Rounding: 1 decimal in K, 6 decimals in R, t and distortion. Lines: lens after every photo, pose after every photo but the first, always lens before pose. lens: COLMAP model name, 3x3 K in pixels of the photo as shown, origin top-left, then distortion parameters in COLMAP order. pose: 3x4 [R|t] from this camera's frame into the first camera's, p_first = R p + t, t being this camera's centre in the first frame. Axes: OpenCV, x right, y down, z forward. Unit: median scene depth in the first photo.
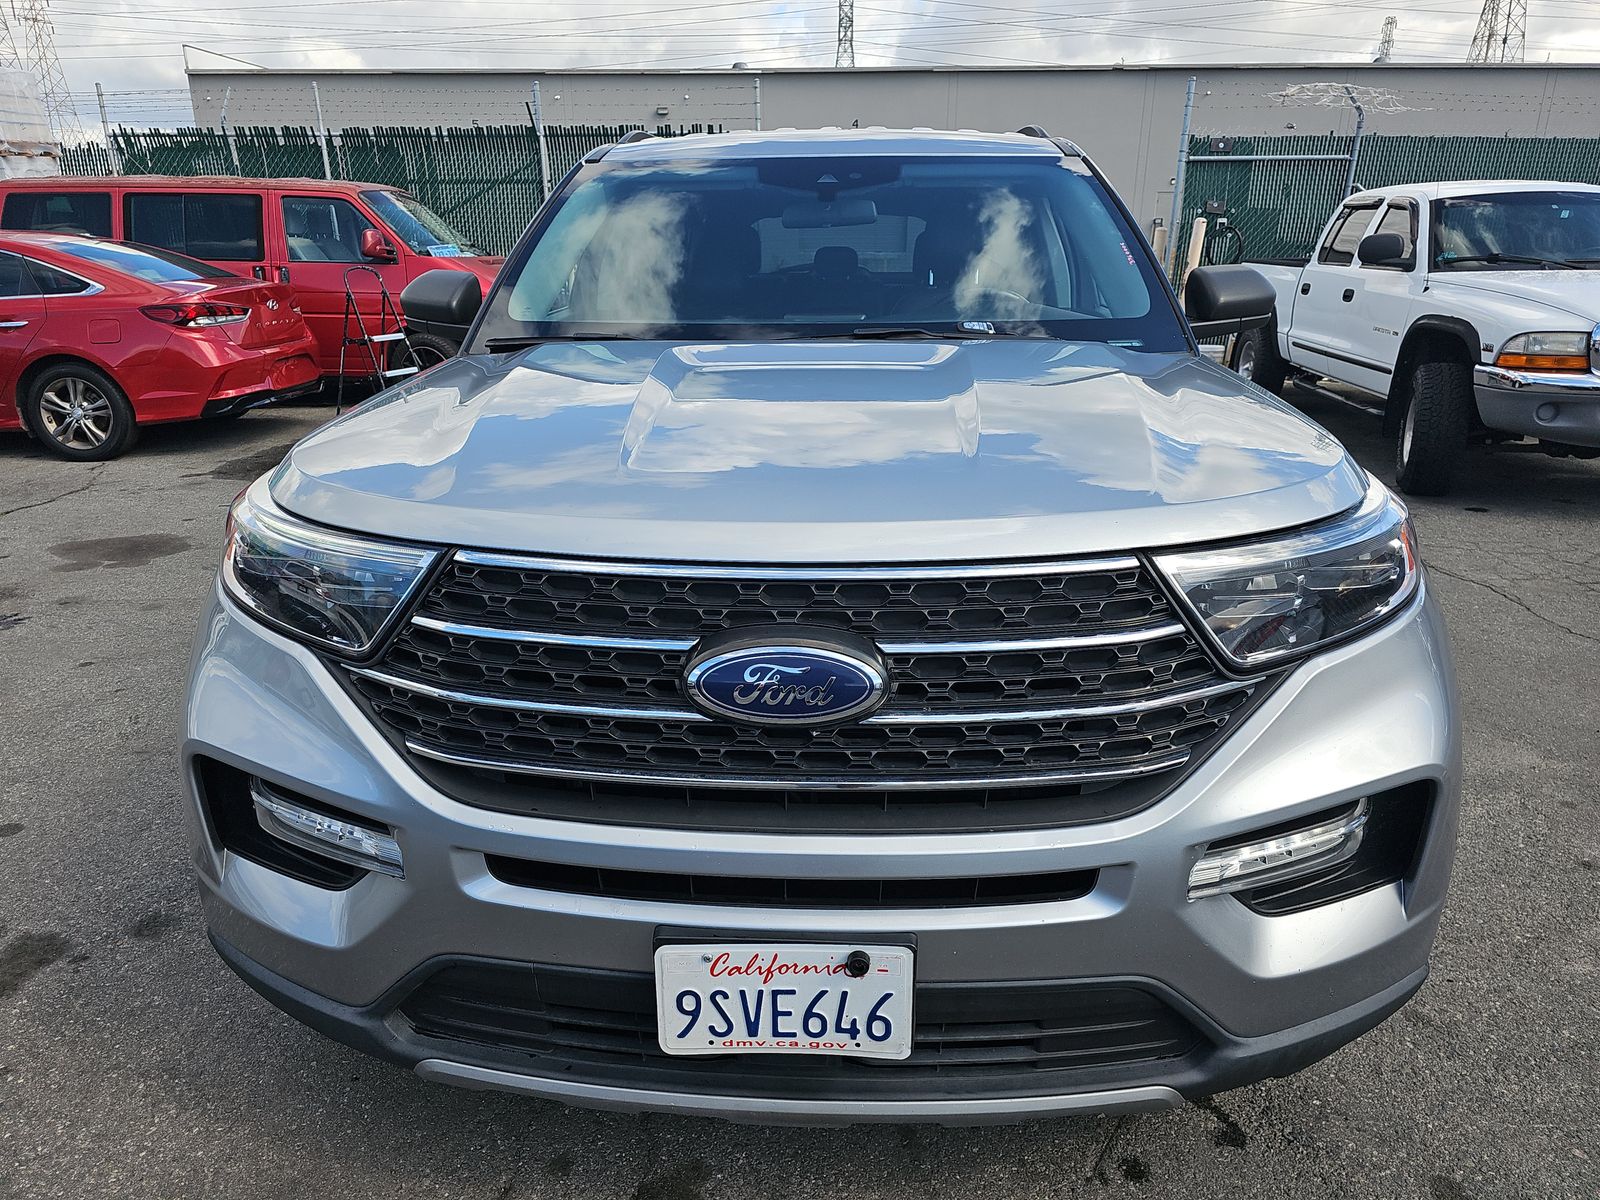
lens RADIAL K [[1064.9, 0, 796.8], [0, 1064.9, 597.2], [0, 0, 1]] dist [0.025182, -0.020820]
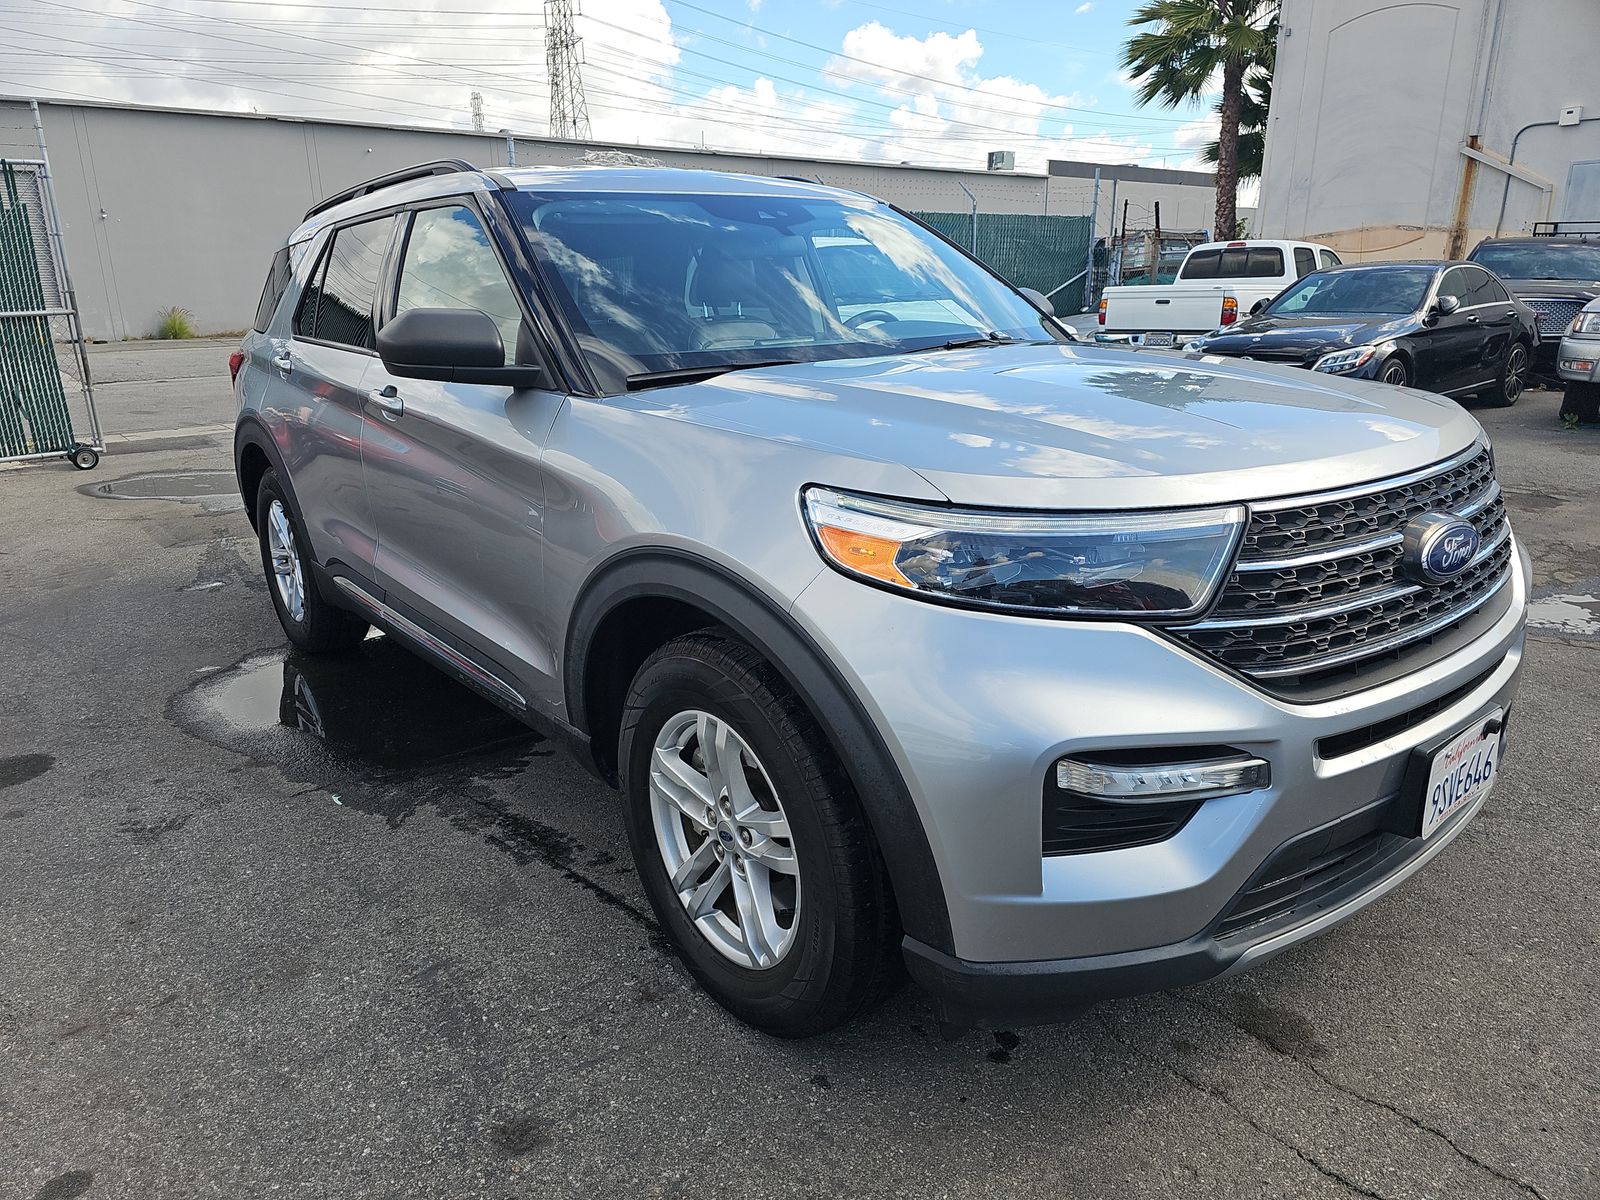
lens RADIAL K [[1064.9, 0, 790.2], [0, 1064.9, 605.5], [0, 0, 1]] dist [0.025182, -0.020820]
pose [[0.754462, -0.201765, 0.624563, -1.478665], [0.225703, 0.973300, 0.041779, -0.098711], [-0.616316, 0.109445, 0.779856, 0.389107]]
